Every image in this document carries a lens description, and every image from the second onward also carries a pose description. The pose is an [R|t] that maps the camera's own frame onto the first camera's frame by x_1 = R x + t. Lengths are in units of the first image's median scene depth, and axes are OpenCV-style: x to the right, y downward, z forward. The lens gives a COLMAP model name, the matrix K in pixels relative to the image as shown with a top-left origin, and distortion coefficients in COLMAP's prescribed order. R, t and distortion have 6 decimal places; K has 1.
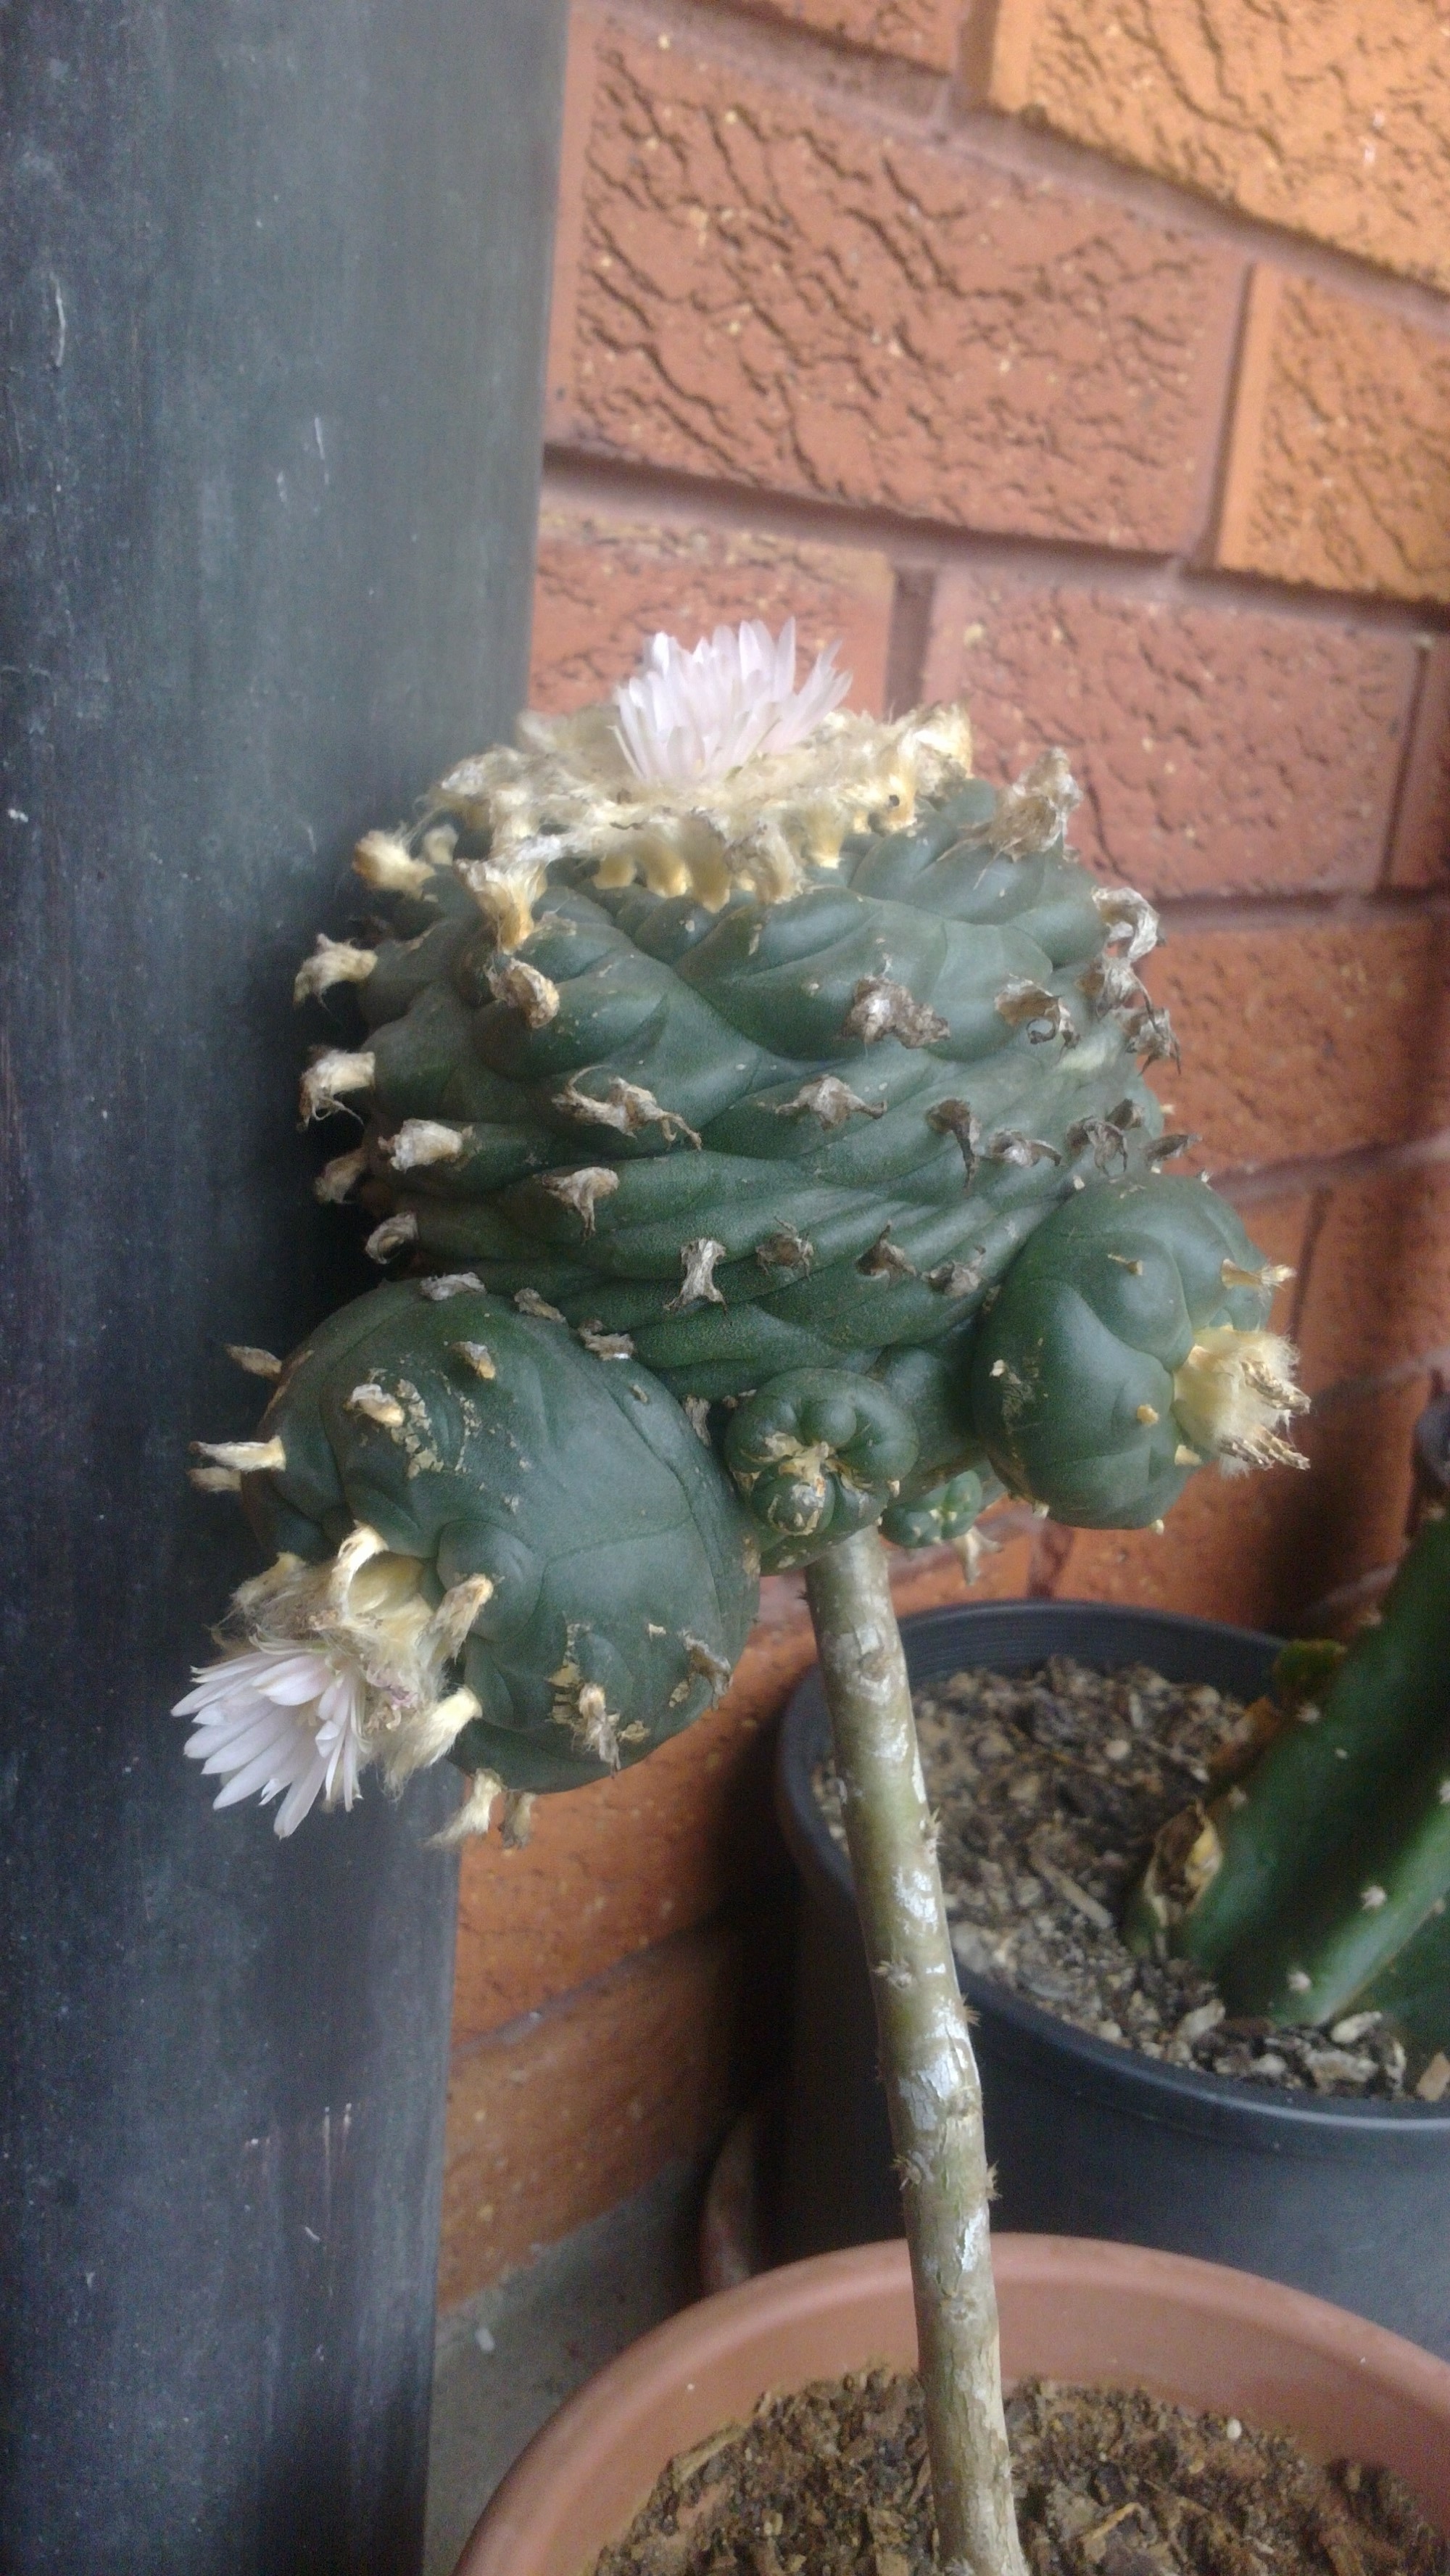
lens RADIAL K [[2005.2, 0, 736.3], [0, 2005.2, 1321.8], [0, 0, 1]] dist [-0.003697, -0.078172]
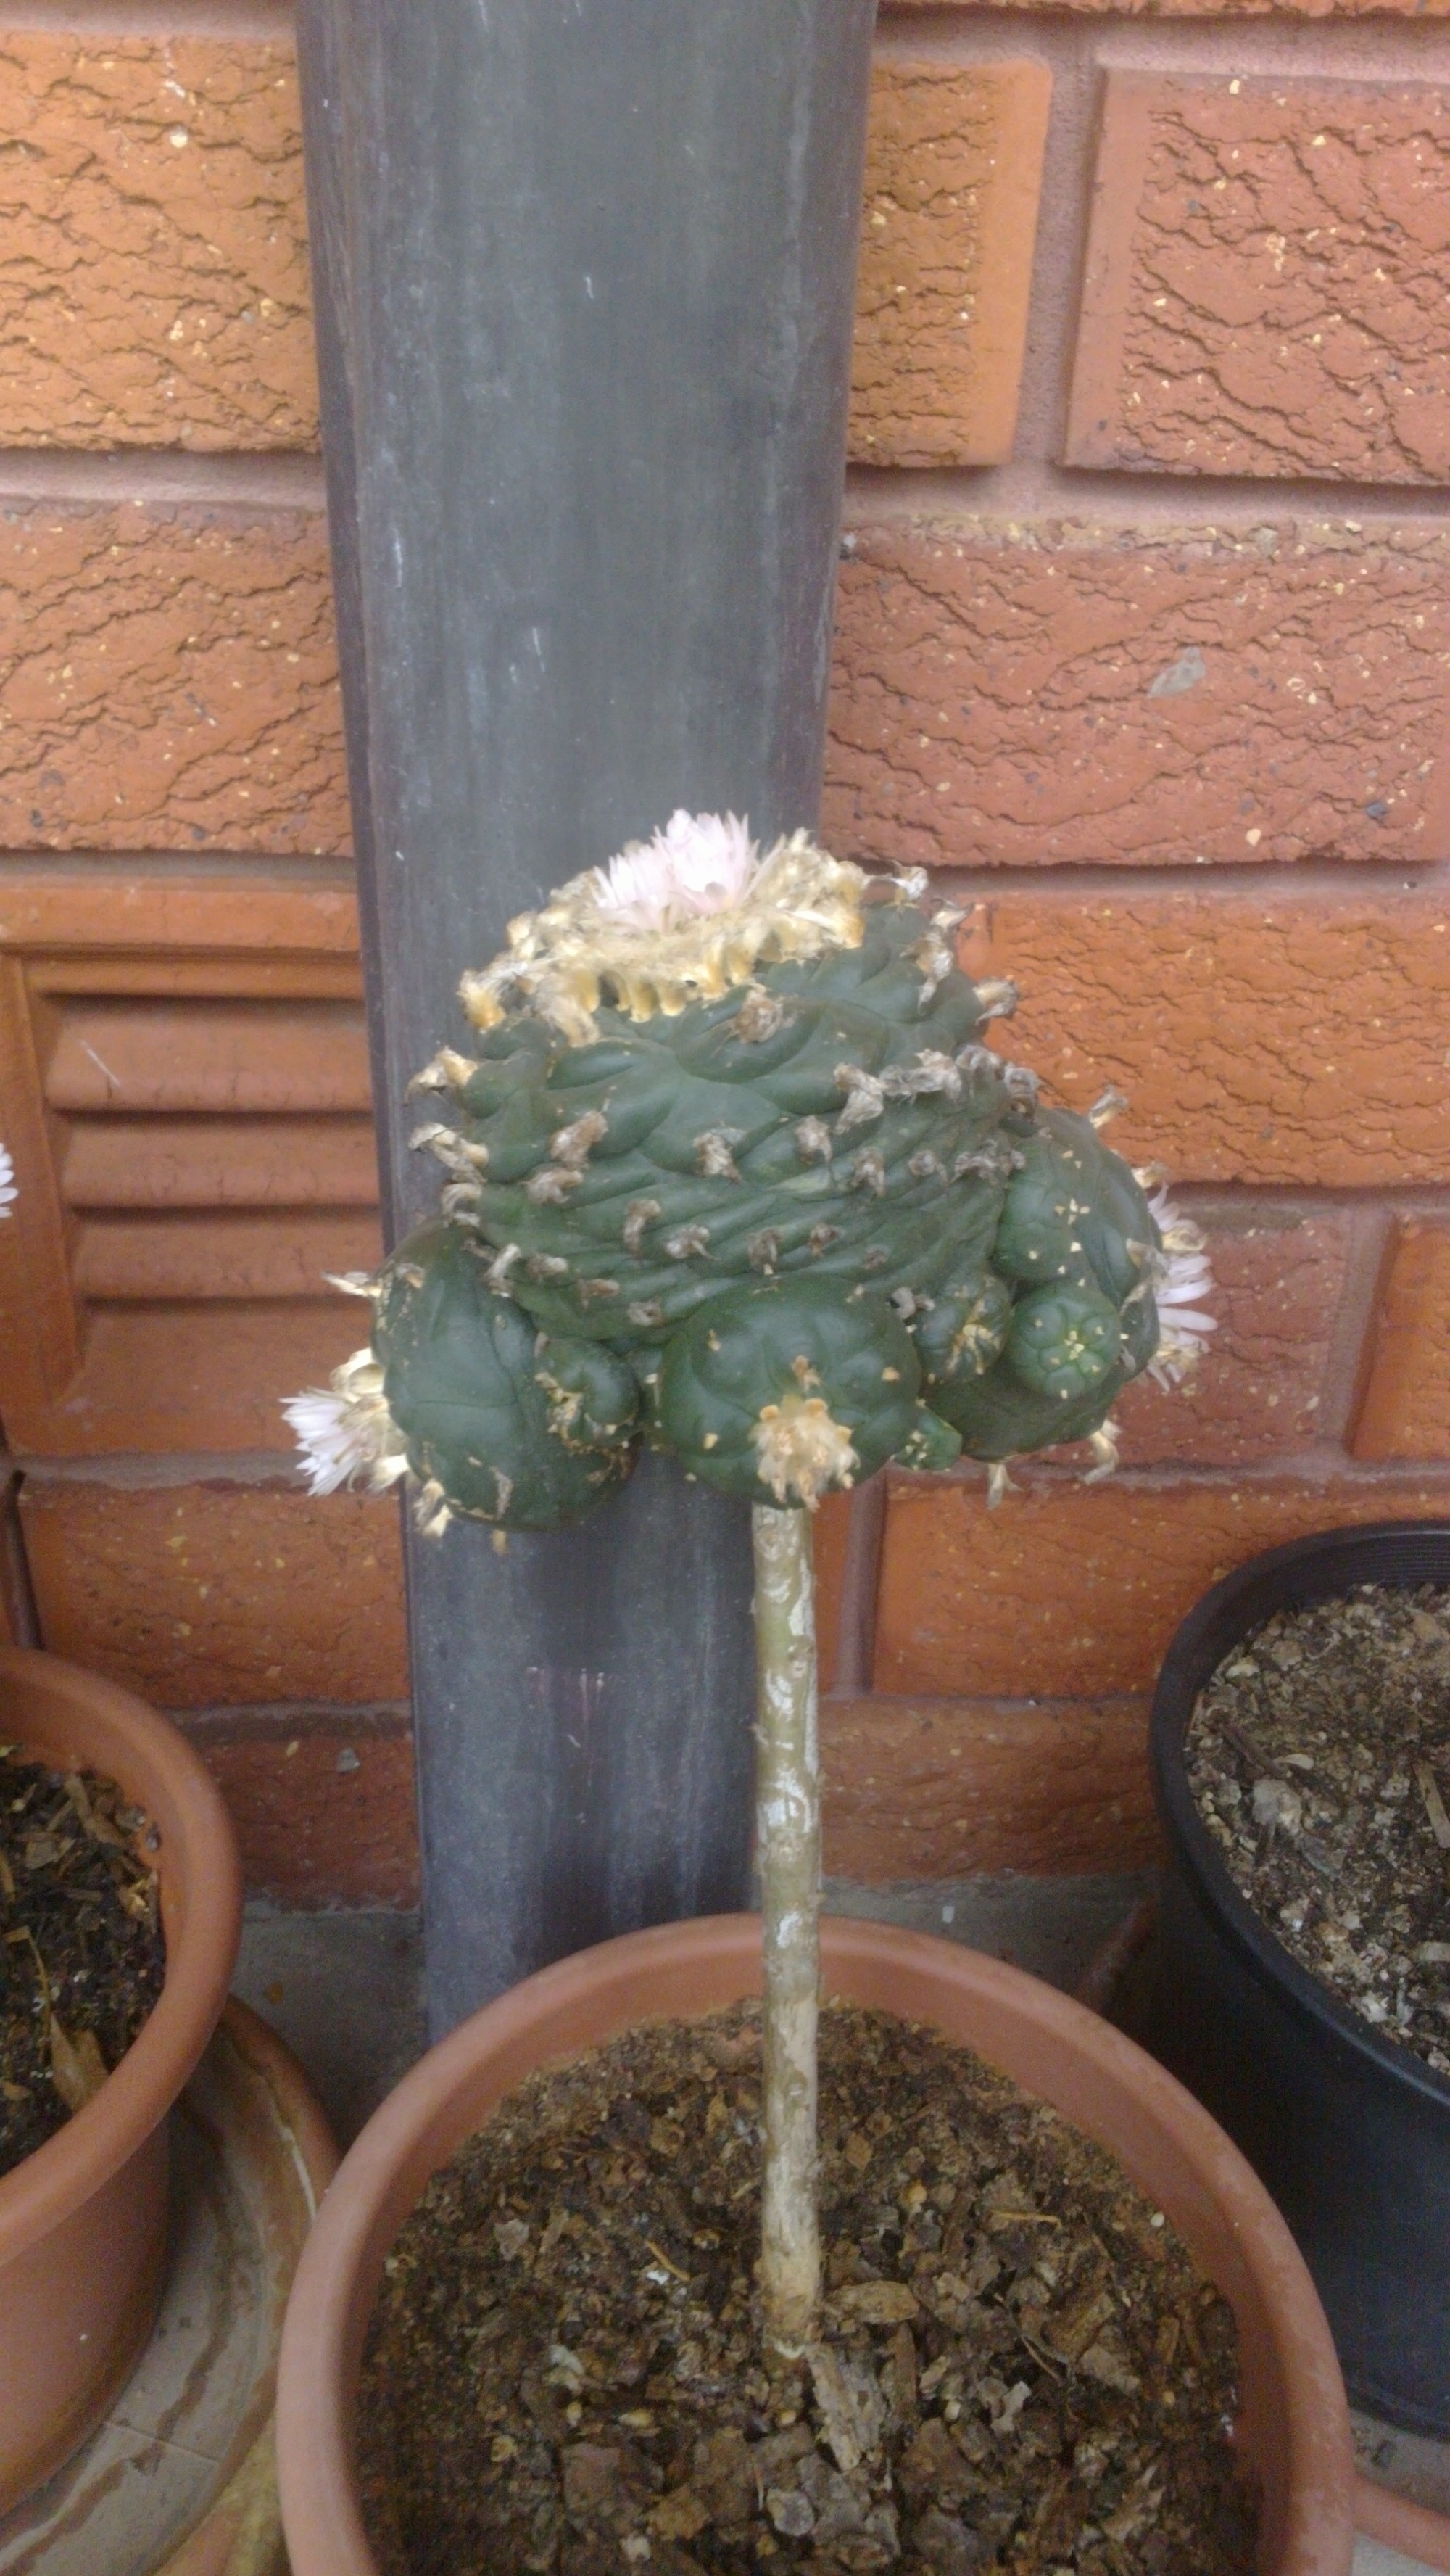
lens RADIAL K [[2005.2, 0, 733.3], [0, 2005.2, 1345.3], [0, 0, 1]] dist [-0.003697, -0.078172]
pose [[0.737398, 0.313710, -0.598188, 0.592922], [-0.178032, 0.944556, 0.275895, -0.237002], [0.651574, -0.096948, 0.752365, -0.052168]]
